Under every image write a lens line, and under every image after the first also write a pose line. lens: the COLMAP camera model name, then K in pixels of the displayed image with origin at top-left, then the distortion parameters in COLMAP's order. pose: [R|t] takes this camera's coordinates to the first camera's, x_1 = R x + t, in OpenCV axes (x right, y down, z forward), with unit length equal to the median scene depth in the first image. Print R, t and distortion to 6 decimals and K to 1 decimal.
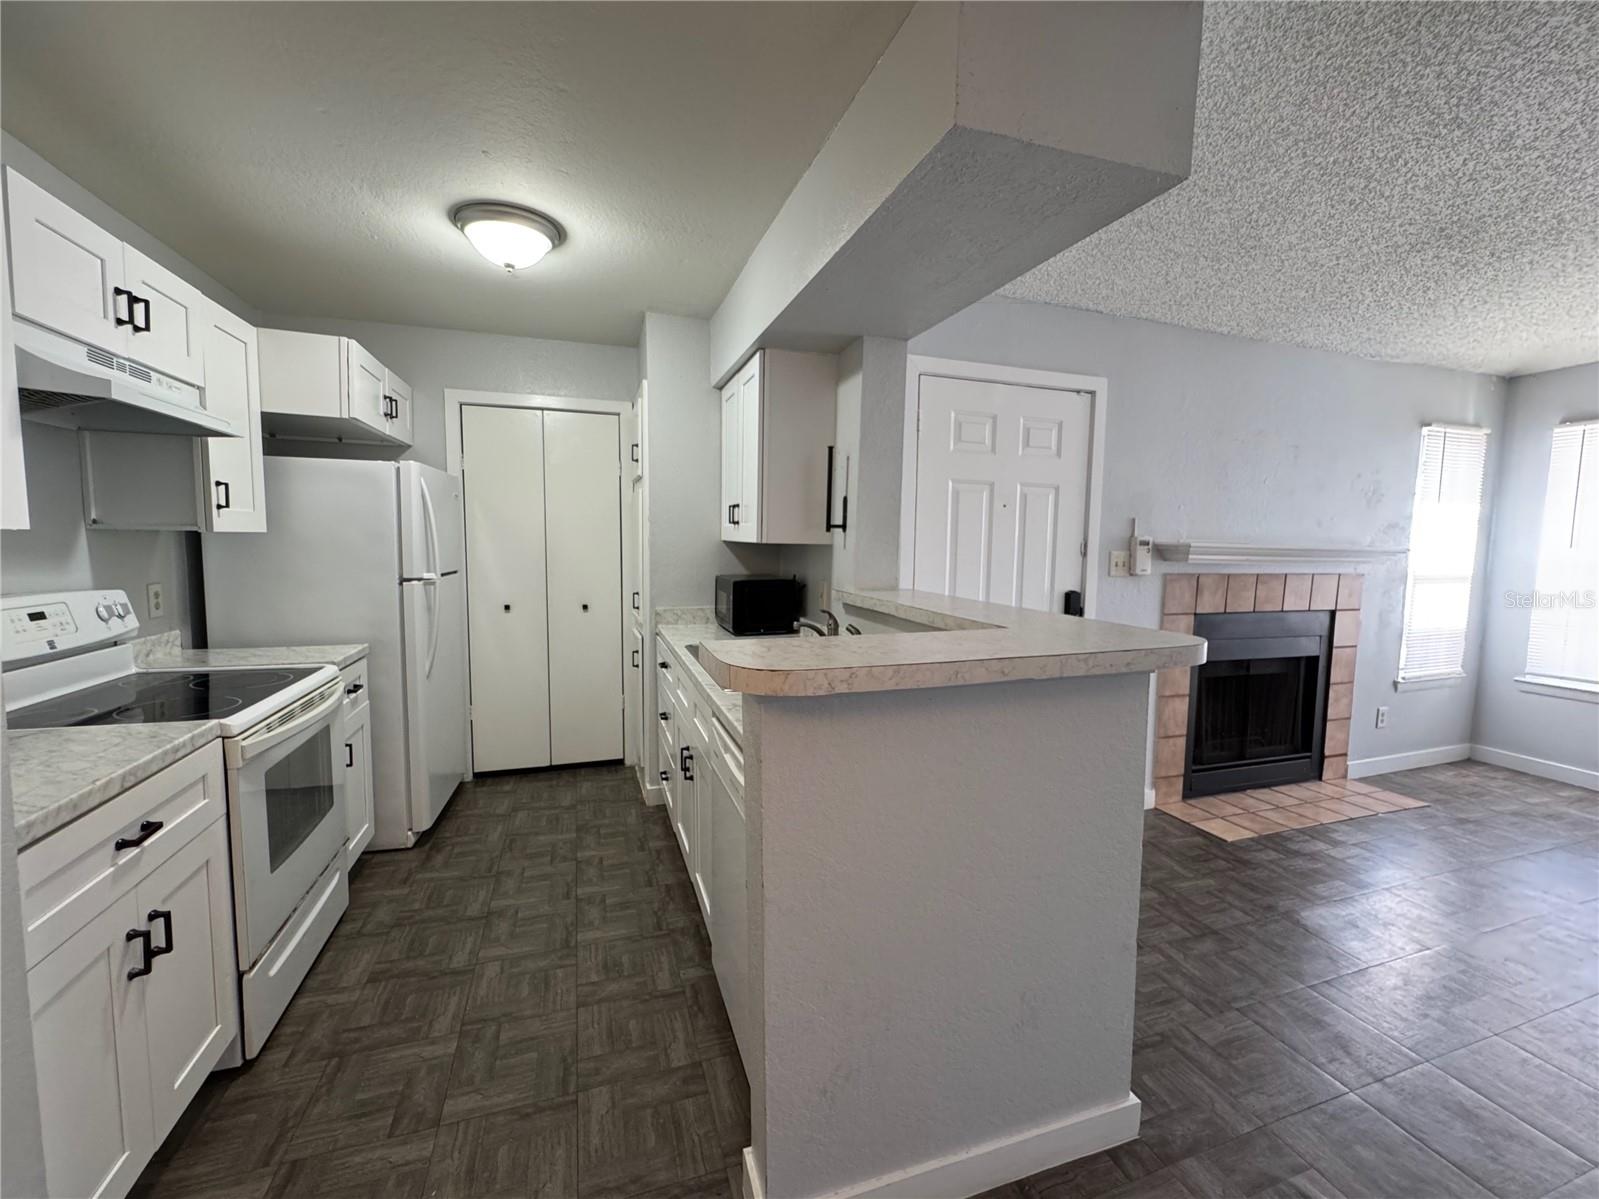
lens RADIAL K [[651.5, 0, 801.6], [0, 651.5, 600.0], [0, 0, 1]] dist [-0.006106, 0.000790]
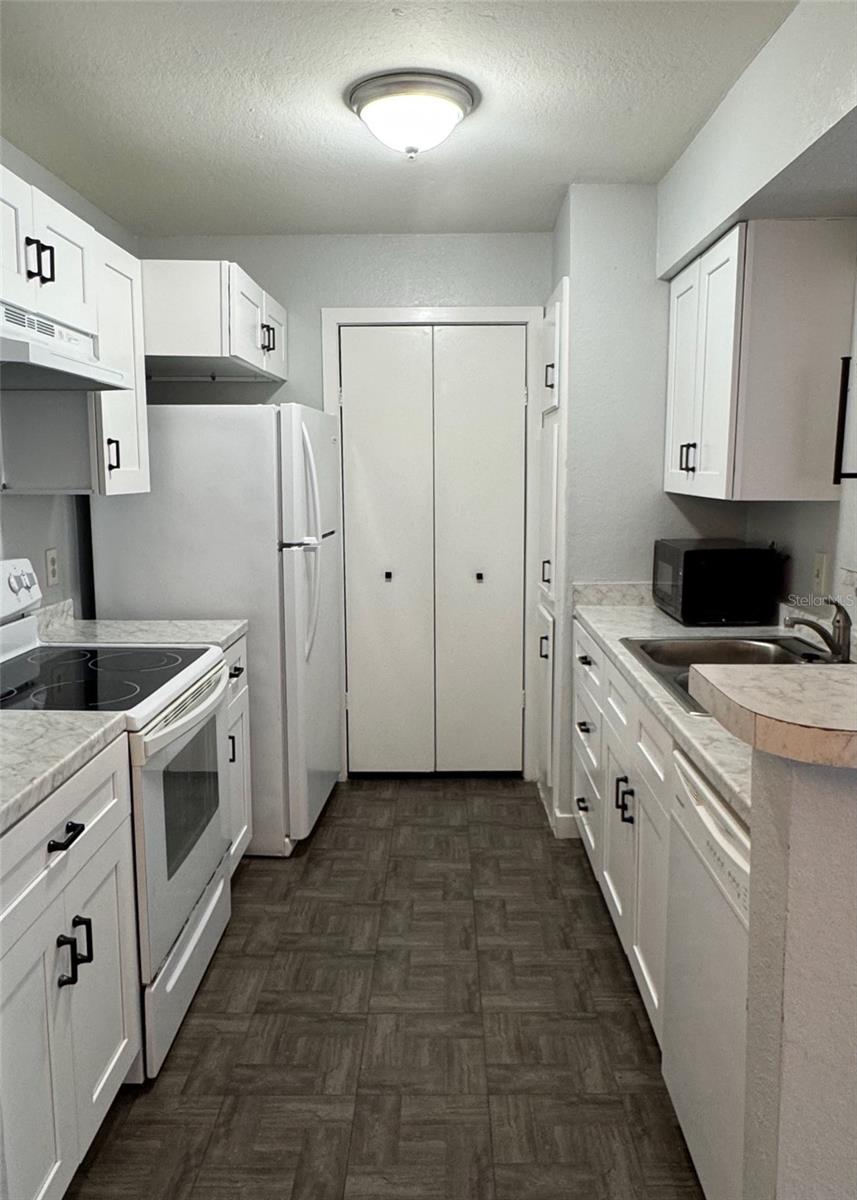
lens RADIAL K [[862.3, 0, 444.5], [0, 862.3, 593.0], [0, 0, 1]] dist [-0.008293, 0.004432]
pose [[0.946227, 0.030016, -0.322107, -0.049825], [-0.014636, 0.998639, 0.050066, -0.027362], [0.323172, -0.042660, 0.945378, 0.005375]]
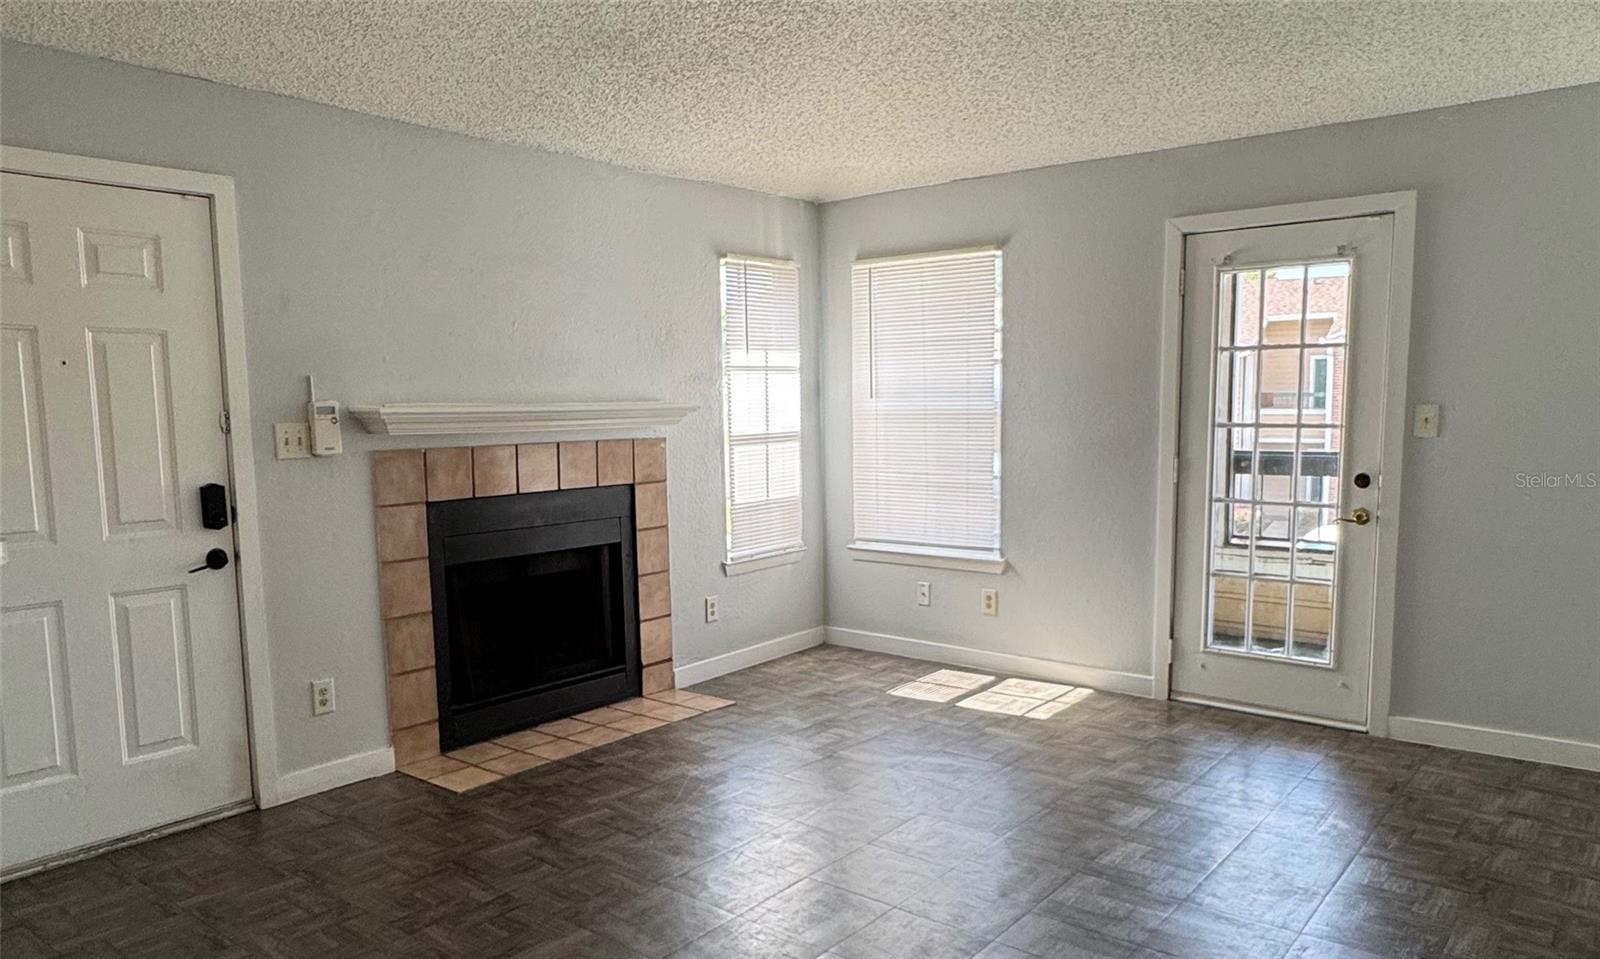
lens RADIAL K [[1105.6, 0, 786.4], [0, 1105.6, 523.5], [0, 0, 1]] dist [-0.000572, -0.003151]
pose [[0.842713, -0.087563, 0.531195, 0.338243], [0.075358, 0.996156, 0.044655, 0.023566], [-0.533064, 0.002398, 0.846072, -0.352350]]
